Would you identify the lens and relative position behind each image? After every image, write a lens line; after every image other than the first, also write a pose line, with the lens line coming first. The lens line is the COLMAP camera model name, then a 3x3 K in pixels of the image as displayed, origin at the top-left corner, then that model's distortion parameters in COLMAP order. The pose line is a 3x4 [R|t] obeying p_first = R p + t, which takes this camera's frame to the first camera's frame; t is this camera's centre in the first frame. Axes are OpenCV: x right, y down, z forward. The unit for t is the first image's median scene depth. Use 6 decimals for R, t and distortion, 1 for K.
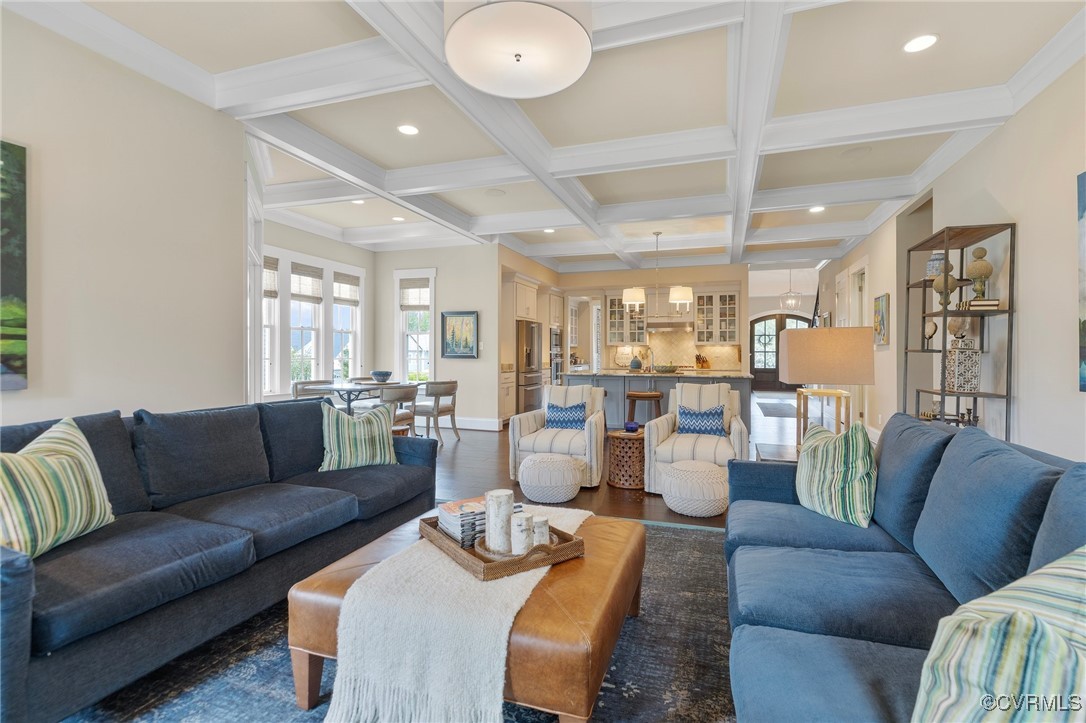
lens RADIAL K [[499.2, 0, 545.3], [0, 499.2, 360.6], [0, 0, 1]] dist [0.003347, 0.000798]
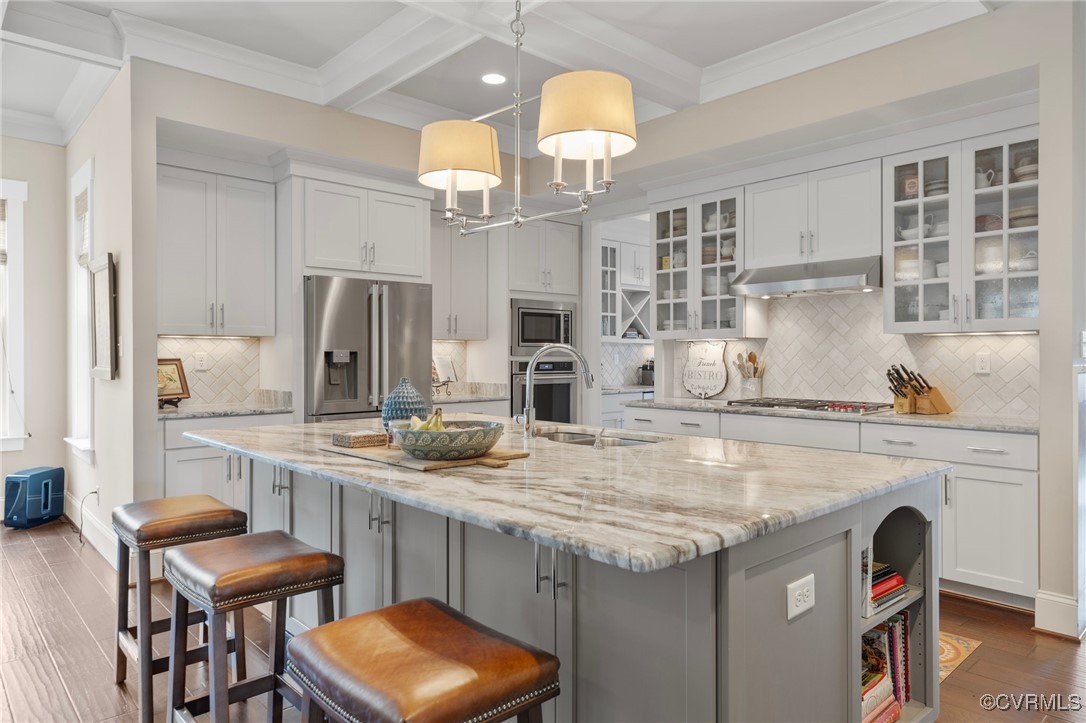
lens RADIAL K [[676.1, 0, 562.8], [0, 676.1, 362.2], [0, 0, 1]] dist [-0.006584, 0.004115]
pose [[0.892100, -0.001493, -0.451835, 0.310067], [0.000785, 0.999998, -0.001754, -0.014065], [0.451837, 0.001209, 0.892100, 0.558698]]
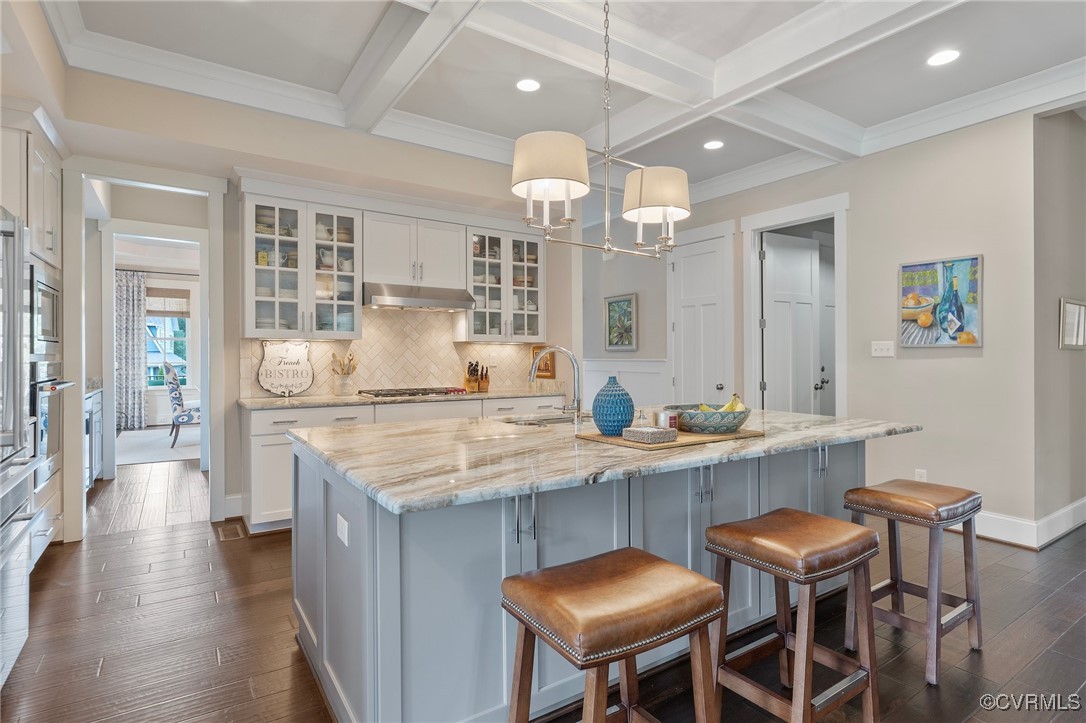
lens RADIAL K [[547.2, 0, 537.0], [0, 547.2, 359.3], [0, 0, 1]] dist [-0.018398, -0.001211]
pose [[0.601935, -0.008419, 0.798501, -0.058968], [0.009065, 0.999952, 0.003709, -0.016310], [-0.798494, 0.005006, 0.601982, 0.653106]]
